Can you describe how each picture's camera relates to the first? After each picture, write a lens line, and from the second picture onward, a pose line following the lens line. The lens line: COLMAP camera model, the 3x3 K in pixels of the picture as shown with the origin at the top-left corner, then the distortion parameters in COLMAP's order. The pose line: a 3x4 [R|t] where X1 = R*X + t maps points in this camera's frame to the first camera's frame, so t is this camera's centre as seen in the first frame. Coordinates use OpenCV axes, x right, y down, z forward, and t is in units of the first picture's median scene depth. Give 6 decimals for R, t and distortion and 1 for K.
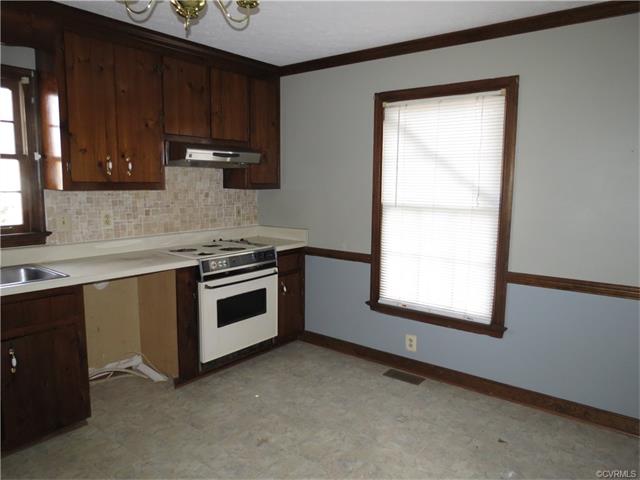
lens RADIAL K [[457.3, 0, 324.3], [0, 457.3, 241.7], [0, 0, 1]] dist [-0.009074, 0.005644]
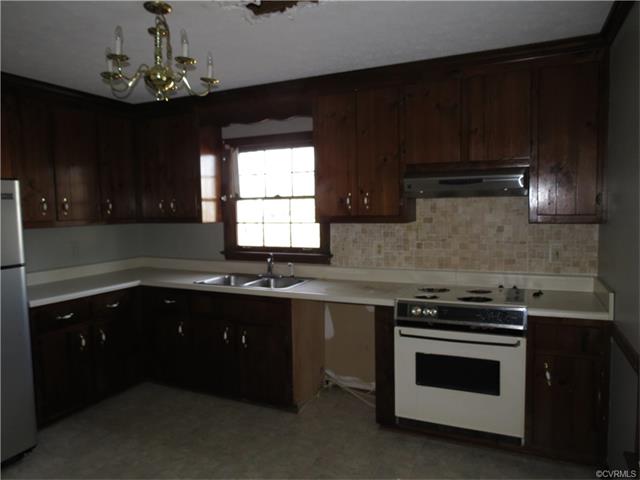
lens RADIAL K [[457.3, 0, 324.3], [0, 457.3, 241.7], [0, 0, 1]] dist [-0.009074, 0.005644]
pose [[0.245584, 0.061038, -0.967452, 0.522666], [-0.106560, 0.993667, 0.035642, -0.087727], [0.963501, 0.094339, 0.250533, 0.577025]]
